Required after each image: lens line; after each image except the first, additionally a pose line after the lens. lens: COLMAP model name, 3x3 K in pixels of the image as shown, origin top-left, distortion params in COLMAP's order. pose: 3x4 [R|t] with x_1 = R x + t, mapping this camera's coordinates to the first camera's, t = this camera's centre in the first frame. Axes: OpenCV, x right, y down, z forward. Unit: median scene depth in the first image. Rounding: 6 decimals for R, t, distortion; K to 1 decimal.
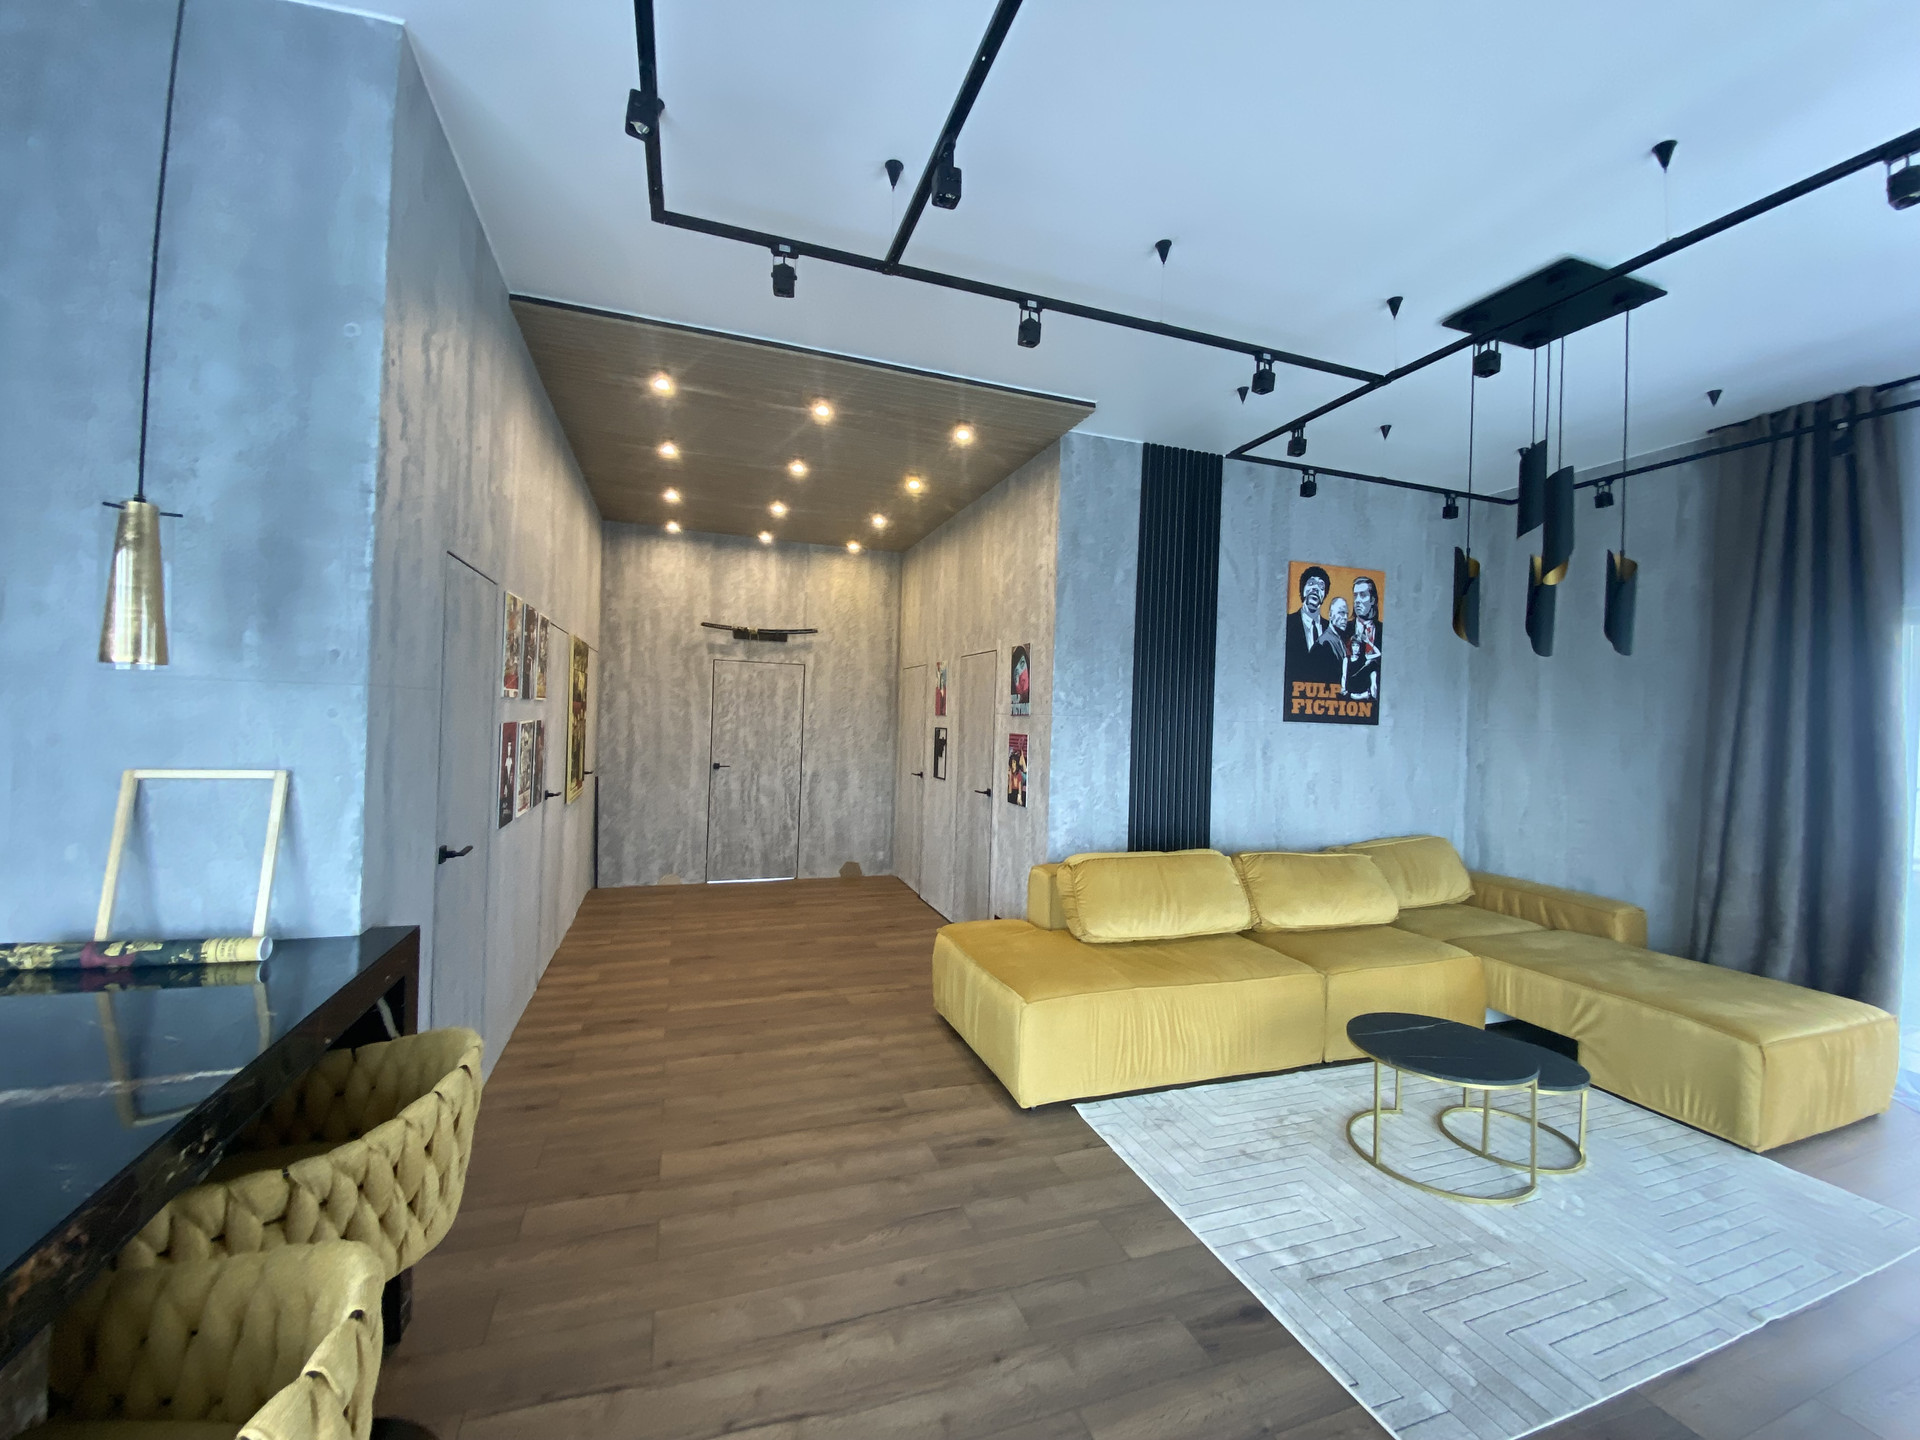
lens RADIAL K [[780.9, 0, 959.7], [0, 780.9, 717.4], [0, 0, 1]] dist [0.033815, -0.024241]
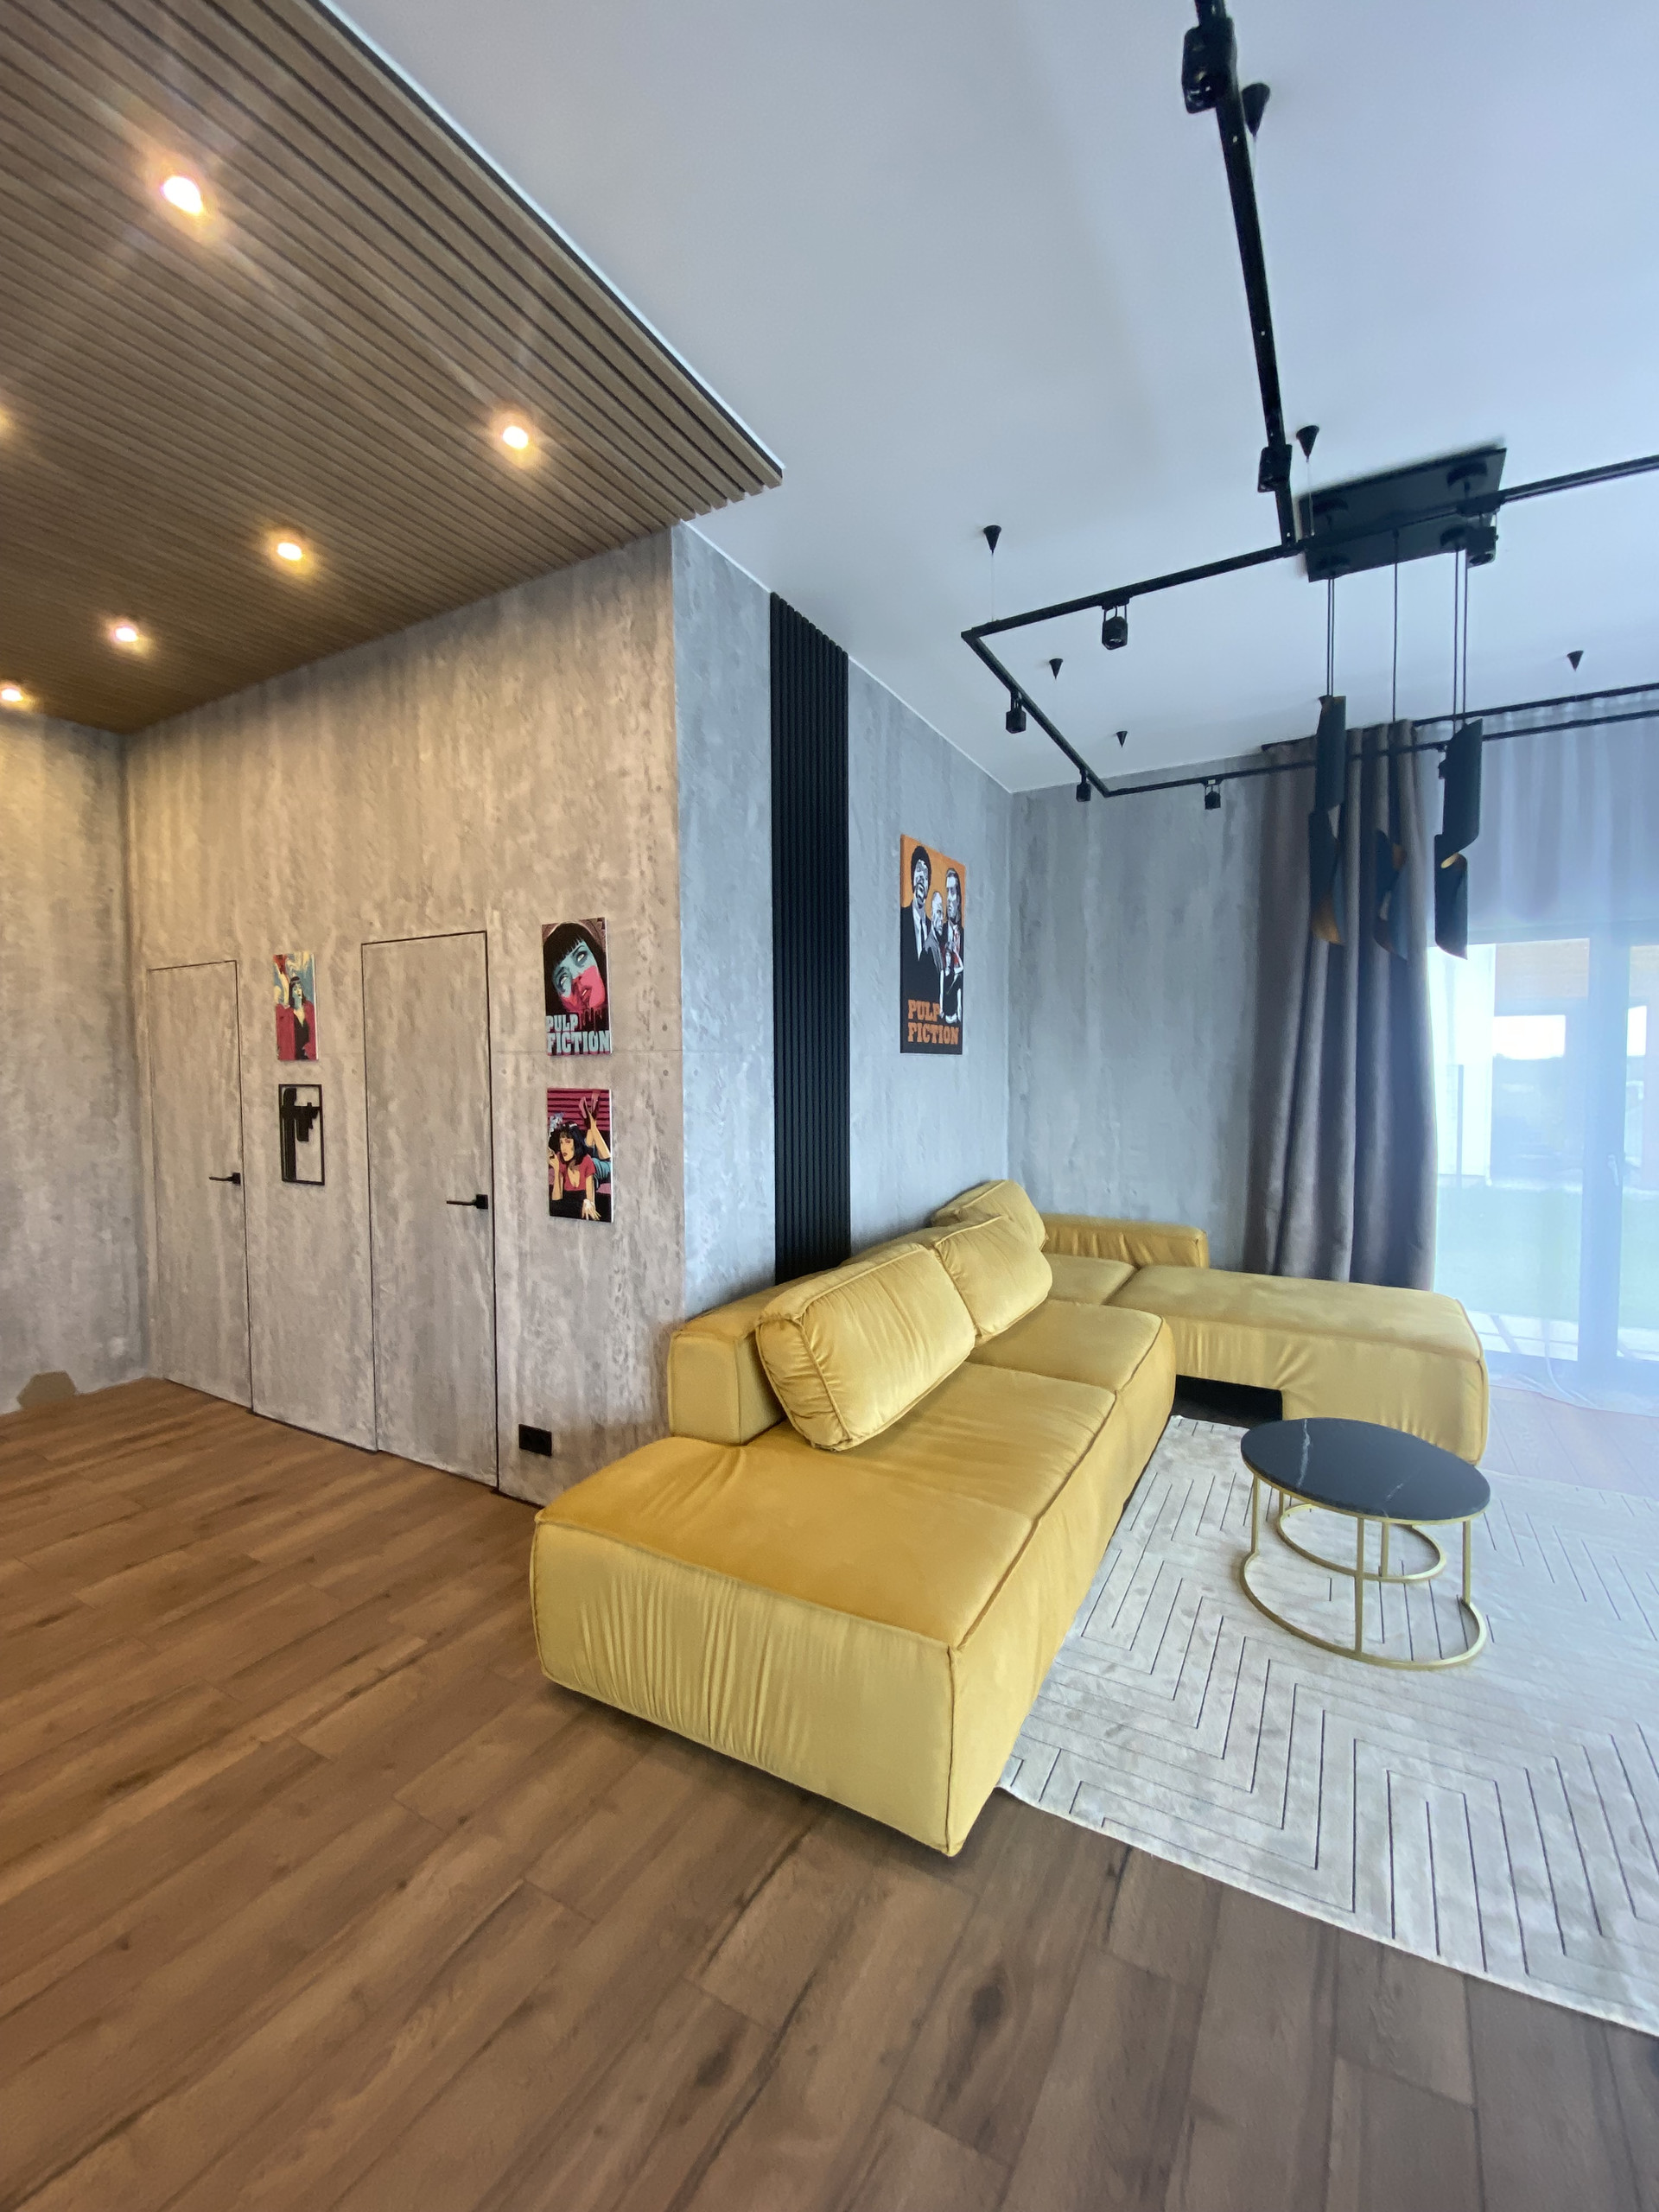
lens RADIAL K [[899.7, 0, 842.9], [0, 899.7, 1108.7], [0, 0, 1]] dist [0.033815, -0.024241]
pose [[0.748896, -0.067619, 0.659228, -0.208741], [0.028152, 0.997129, 0.070298, -0.003963], [-0.662089, -0.034087, 0.748650, 0.428719]]
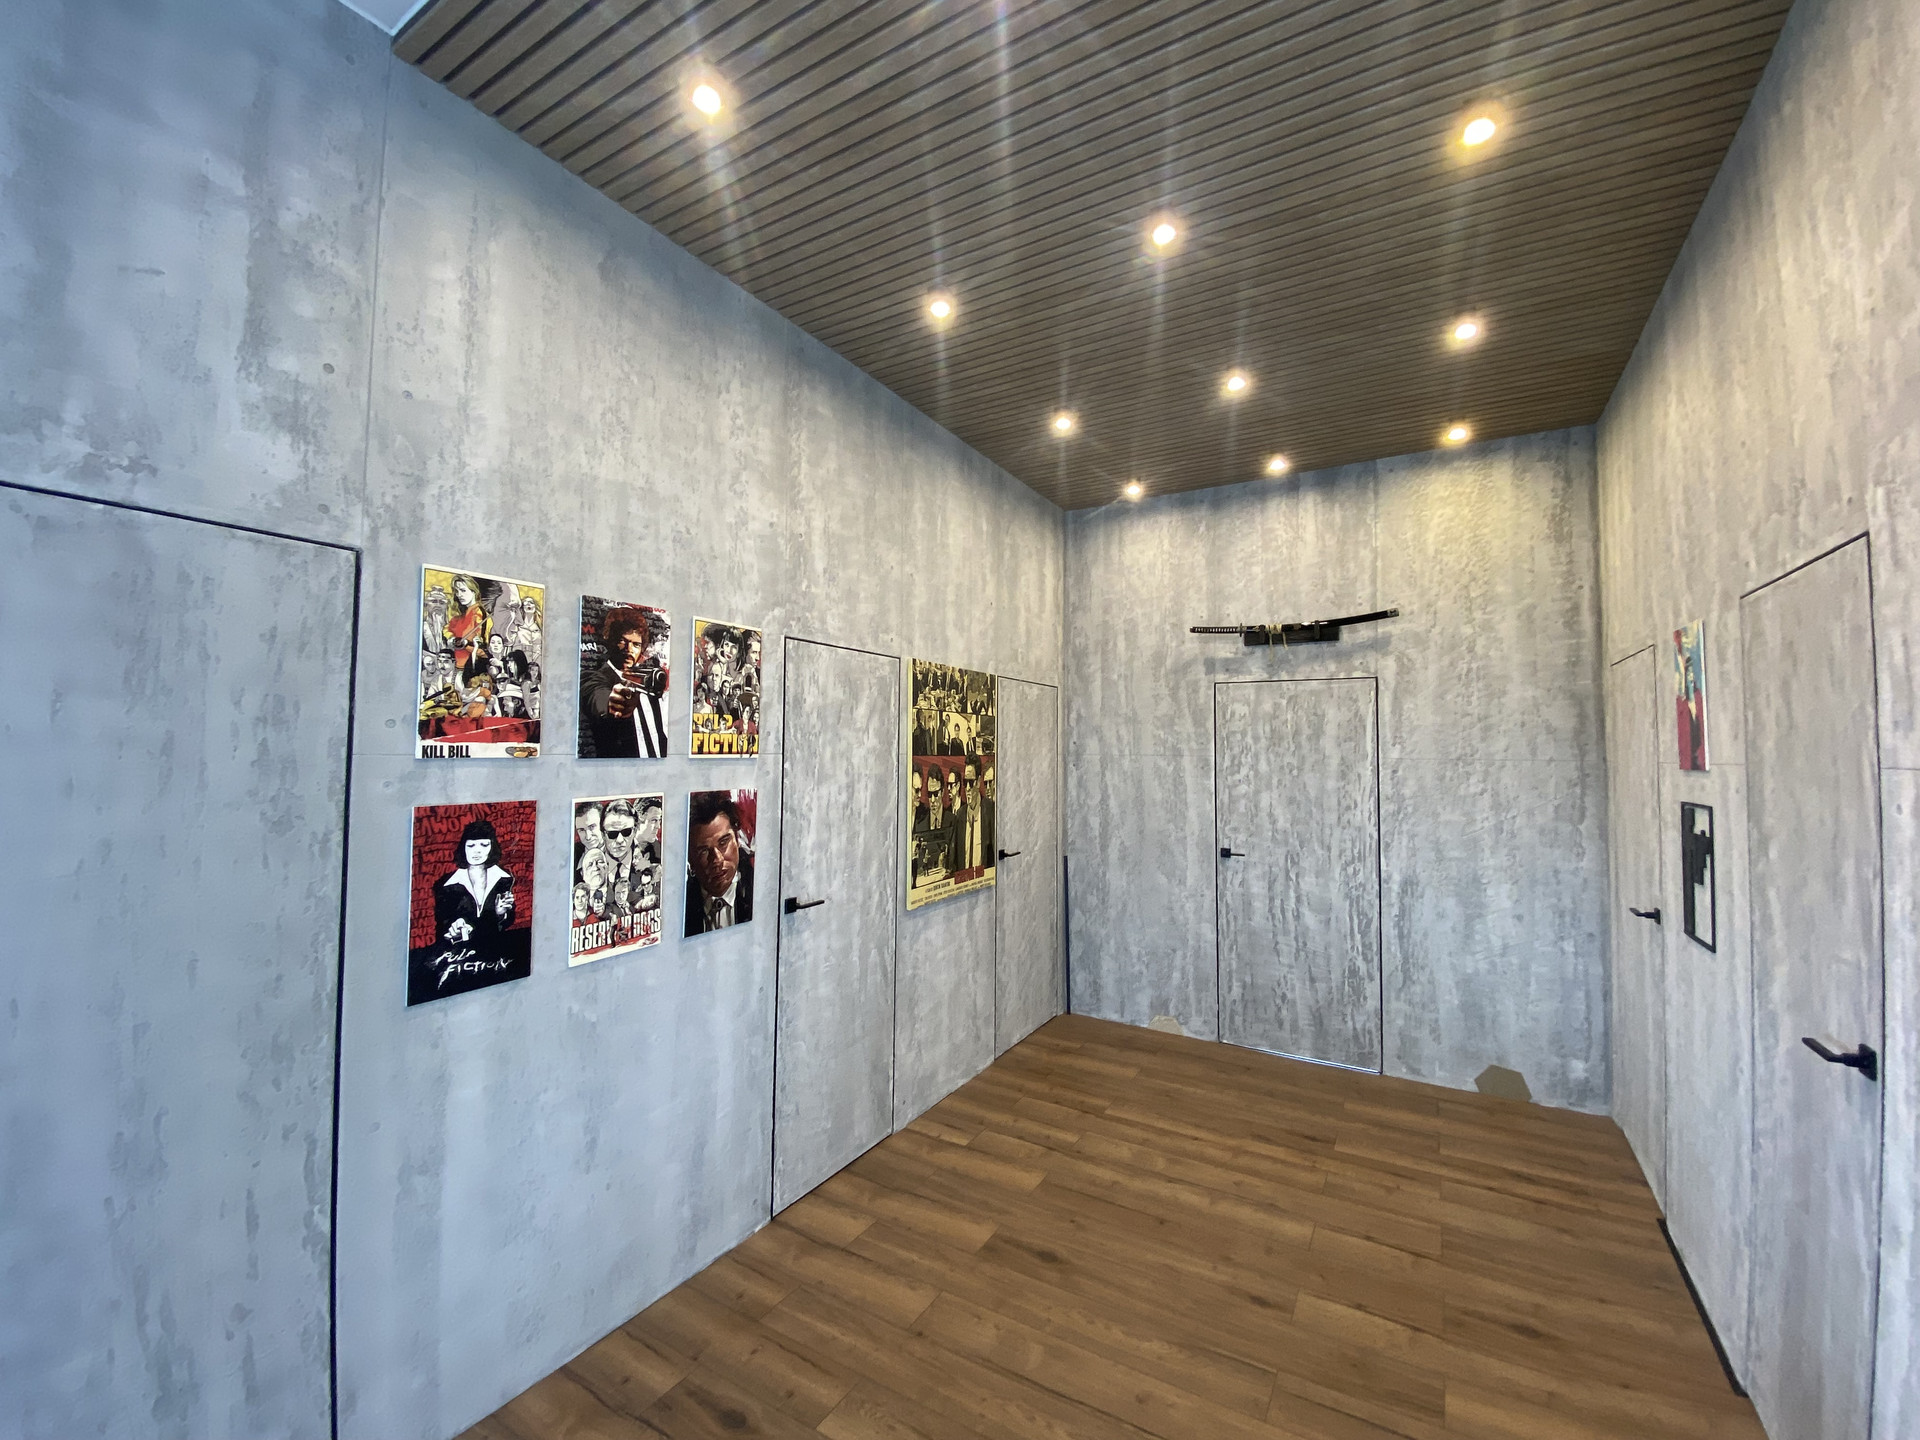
lens RADIAL K [[780.9, 0, 959.7], [0, 780.9, 717.4], [0, 0, 1]] dist [0.033815, -0.024241]
pose [[0.642483, -0.058987, -0.764026, 0.054830], [0.012414, 0.997703, -0.066589, -0.009953], [0.766199, 0.033297, 0.641740, 0.665648]]
